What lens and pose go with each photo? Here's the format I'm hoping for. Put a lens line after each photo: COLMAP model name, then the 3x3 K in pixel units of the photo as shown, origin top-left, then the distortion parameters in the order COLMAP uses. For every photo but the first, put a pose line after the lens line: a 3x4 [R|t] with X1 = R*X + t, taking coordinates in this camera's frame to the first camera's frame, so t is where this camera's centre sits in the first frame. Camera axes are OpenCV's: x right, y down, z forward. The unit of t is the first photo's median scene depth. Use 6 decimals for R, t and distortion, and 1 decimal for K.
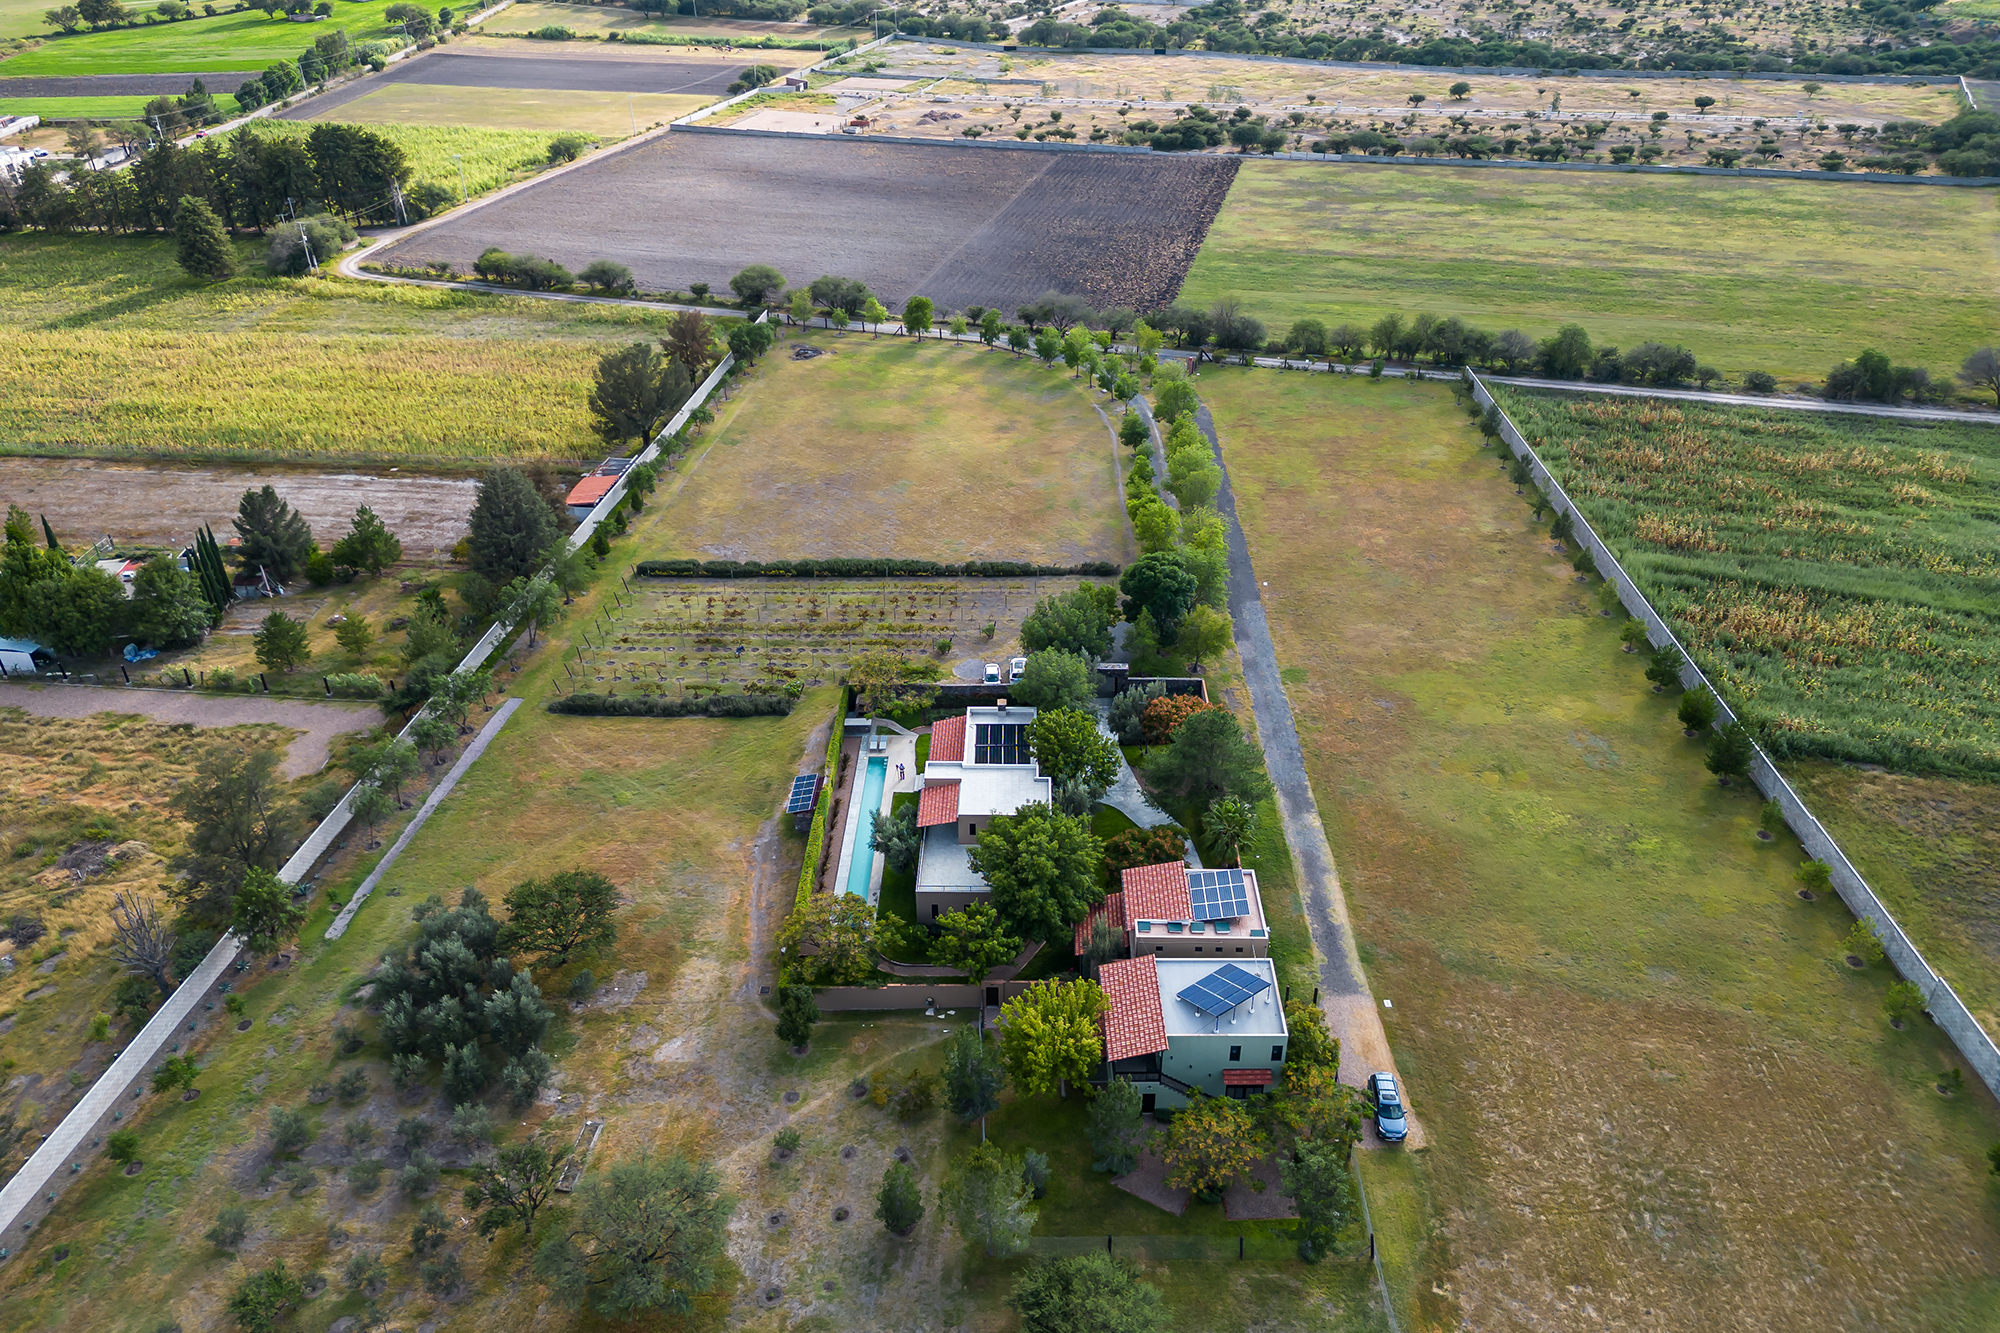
lens RADIAL K [[1379.1, 0, 1010.0], [0, 1379.1, 675.0], [0, 0, 1]] dist [0.099324, -0.079998]
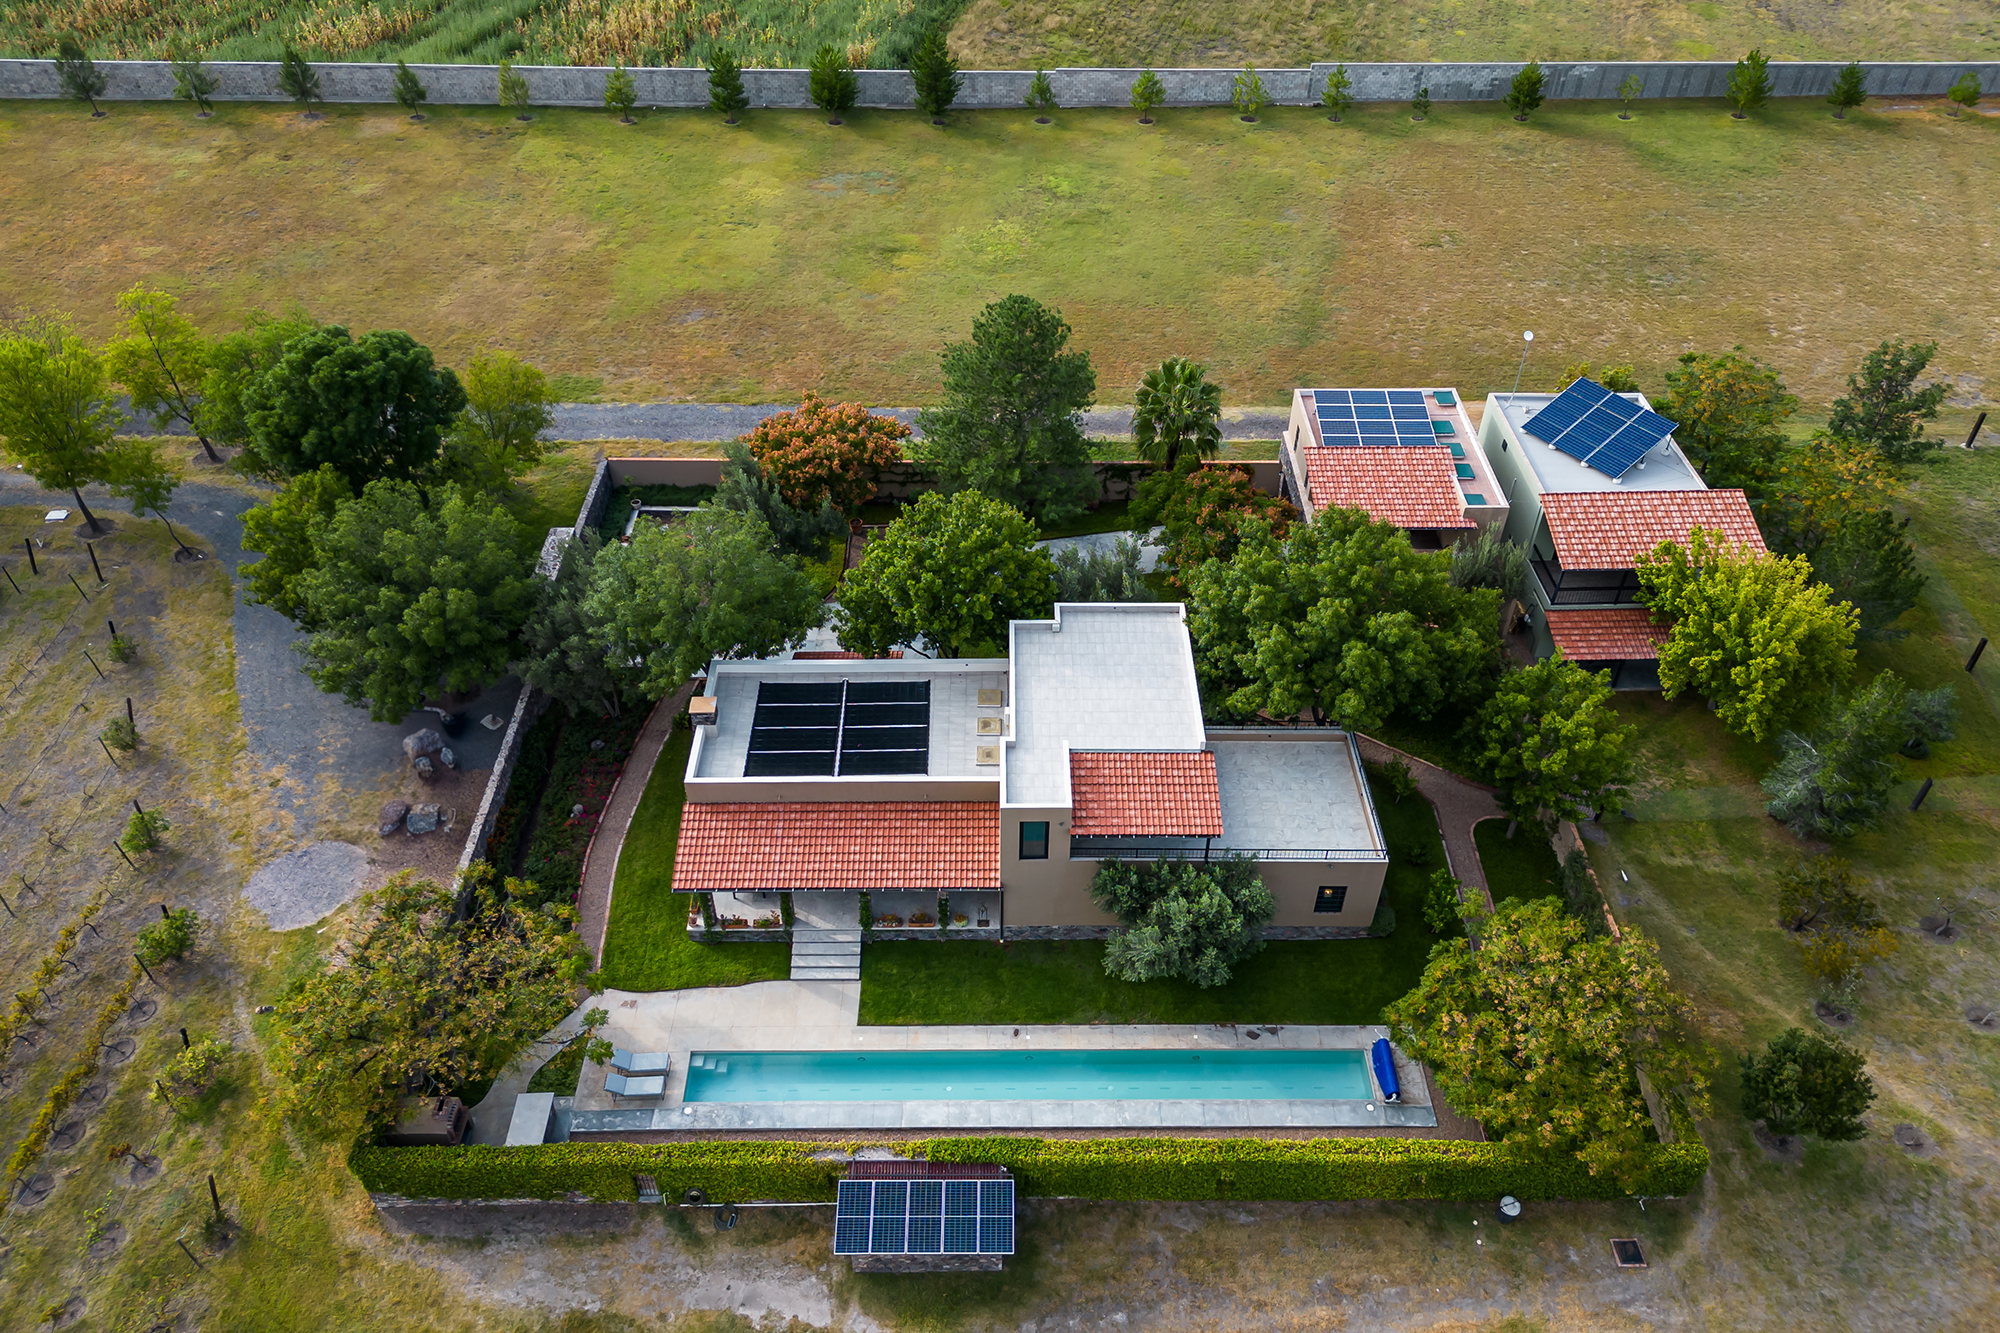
lens RADIAL K [[1379.1, 0, 1010.0], [0, 1379.1, 675.0], [0, 0, 1]] dist [0.099324, -0.079998]
pose [[-0.020884, -0.679967, 0.732945, -0.354178], [0.530840, 0.613692, 0.584458, -0.206894], [-0.847215, 0.401282, 0.348137, 0.934171]]
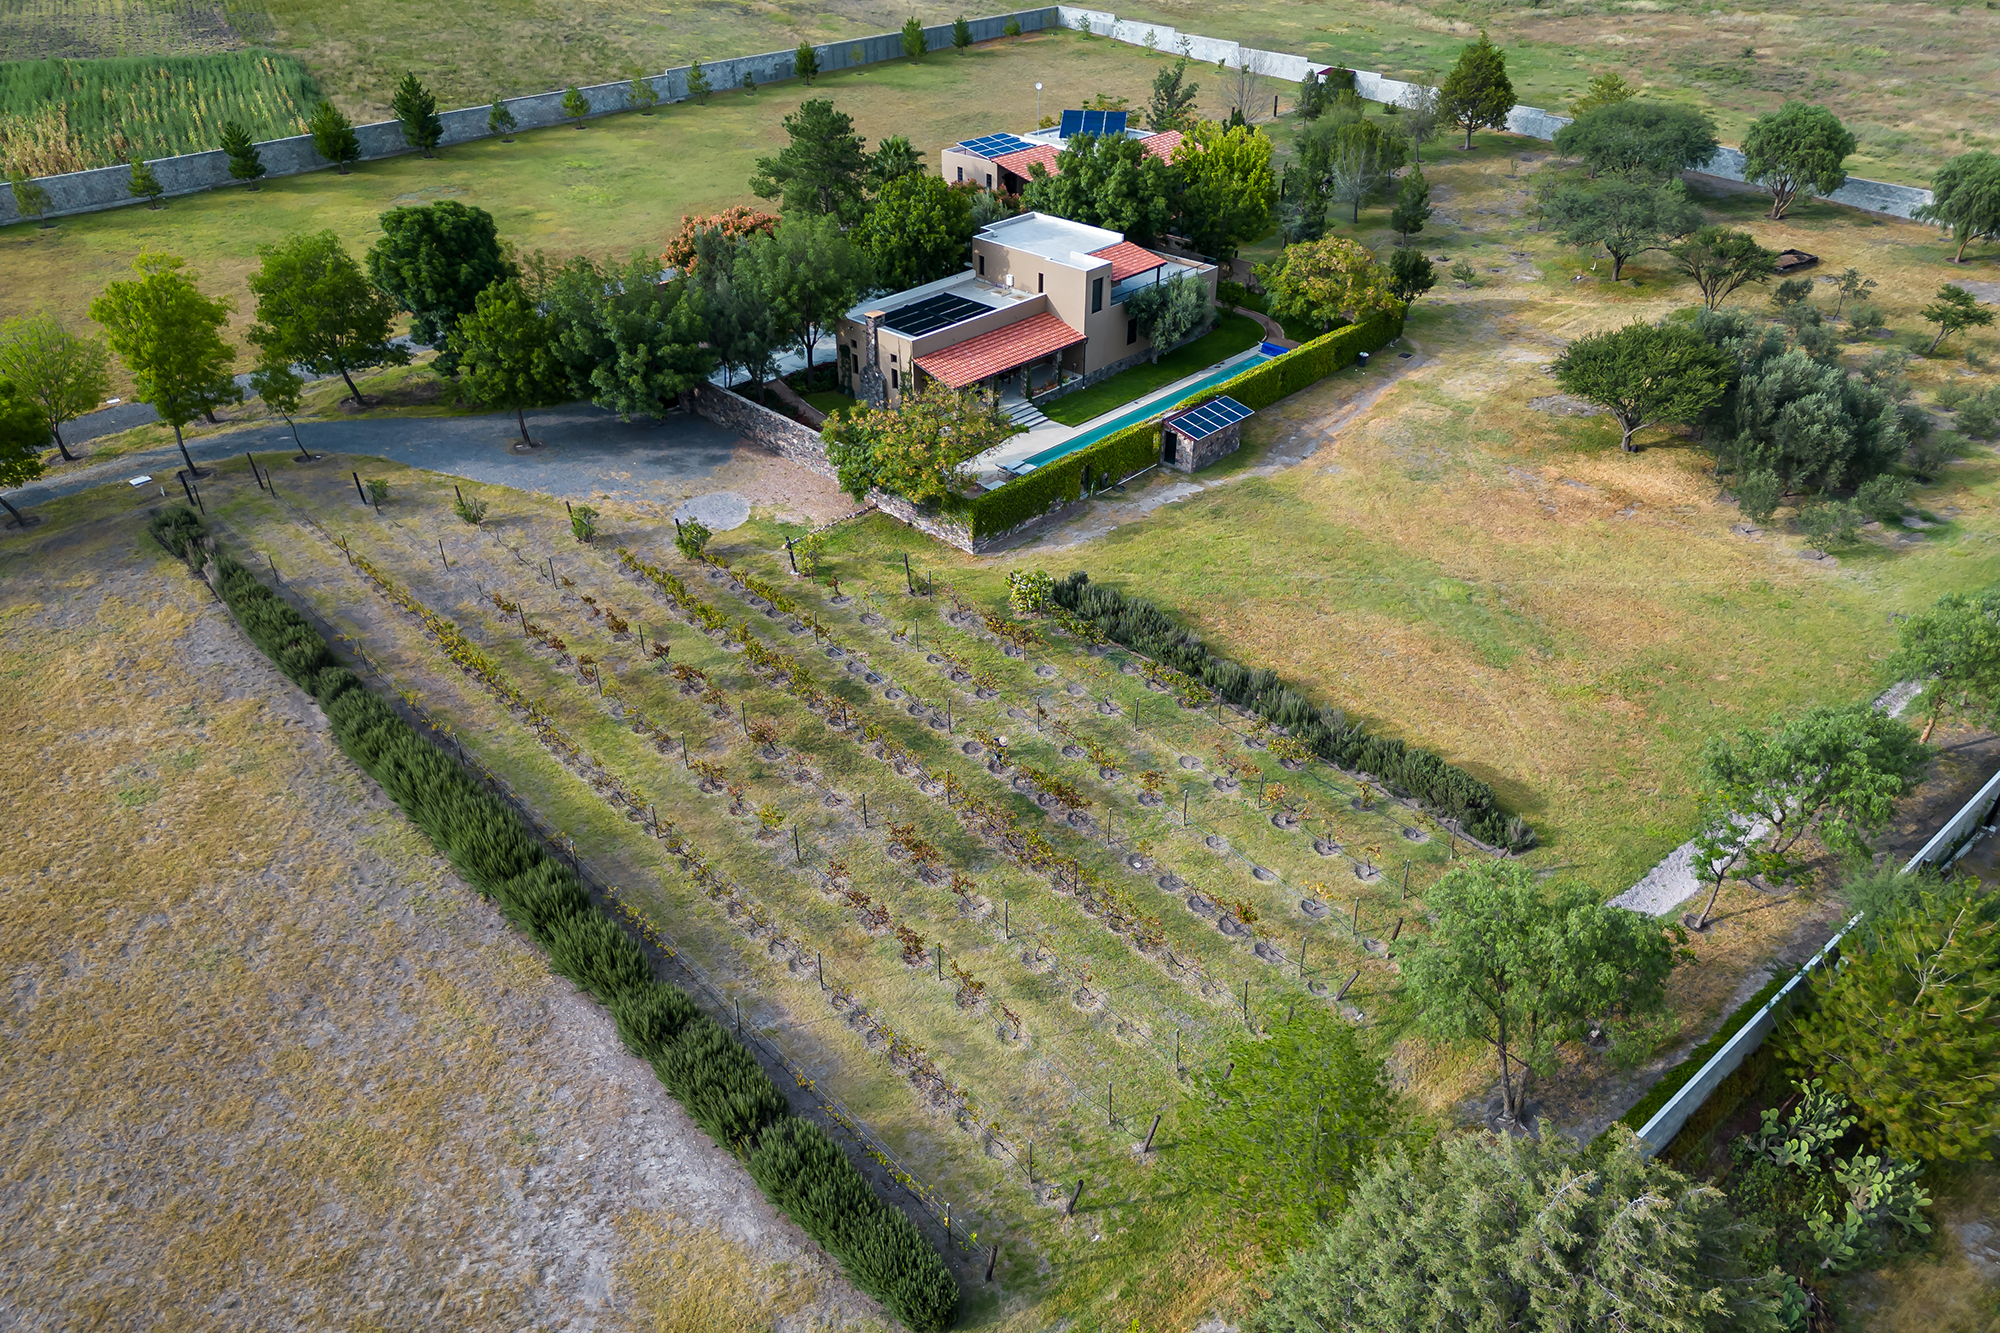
lens RADIAL K [[1379.1, 0, 1010.0], [0, 1379.1, 675.0], [0, 0, 1]] dist [0.099324, -0.079998]
pose [[-0.742452, -0.374696, 0.555308, -0.545714], [0.362264, 0.472709, 0.803313, -0.457801], [-0.563497, 0.797590, -0.215225, 1.469373]]
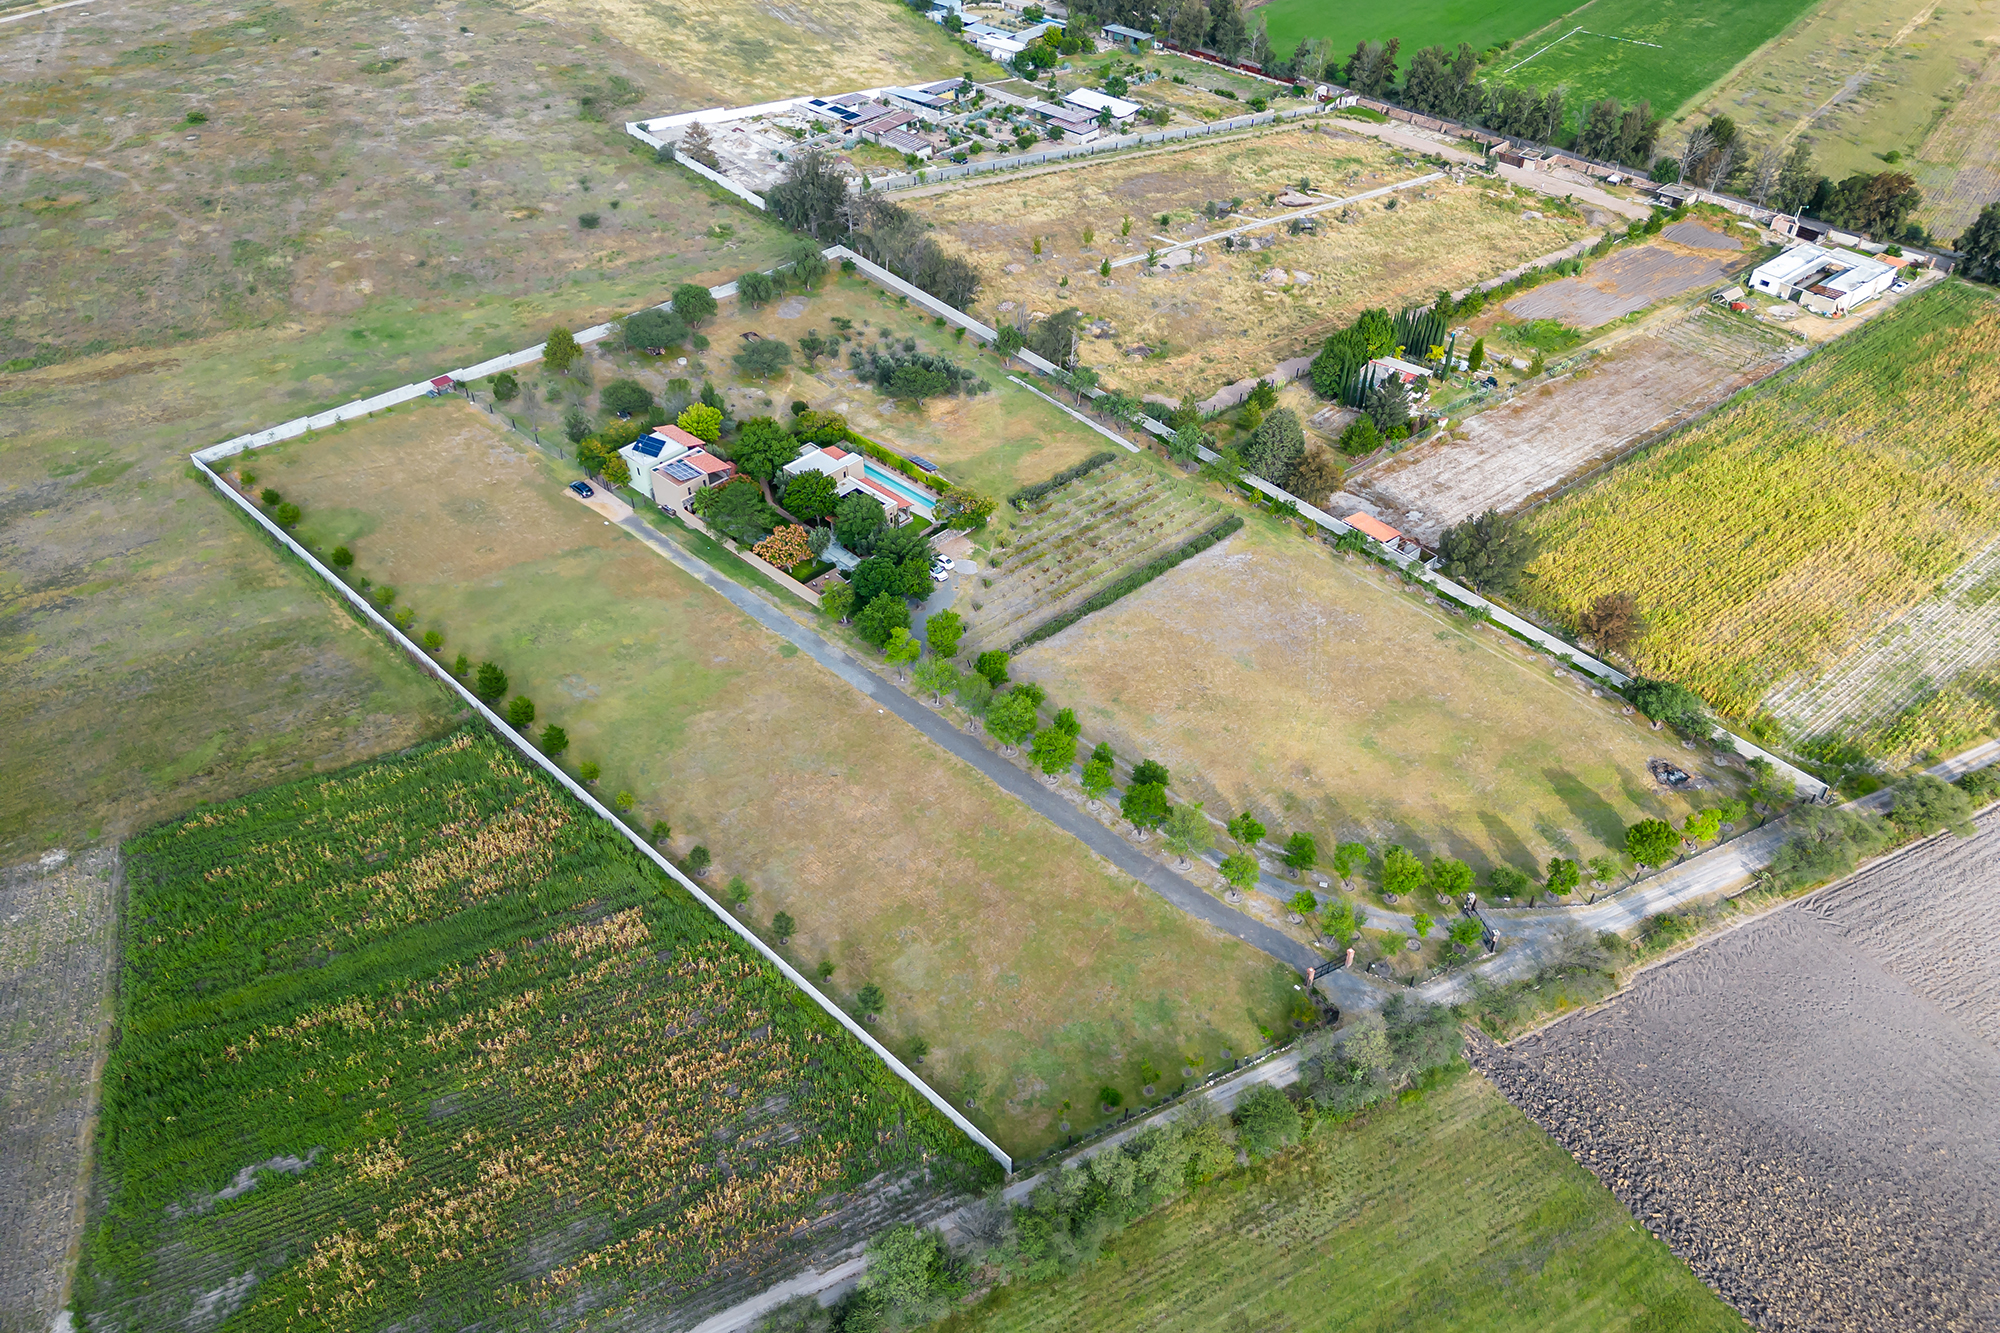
lens RADIAL K [[1379.1, 0, 1010.0], [0, 1379.1, 675.0], [0, 0, 1]] dist [0.099324, -0.079998]
pose [[-0.676078, 0.478726, -0.560124, 1.113138], [-0.399458, 0.400642, 0.824572, -1.614537], [0.619154, 0.781222, -0.079634, 1.662838]]
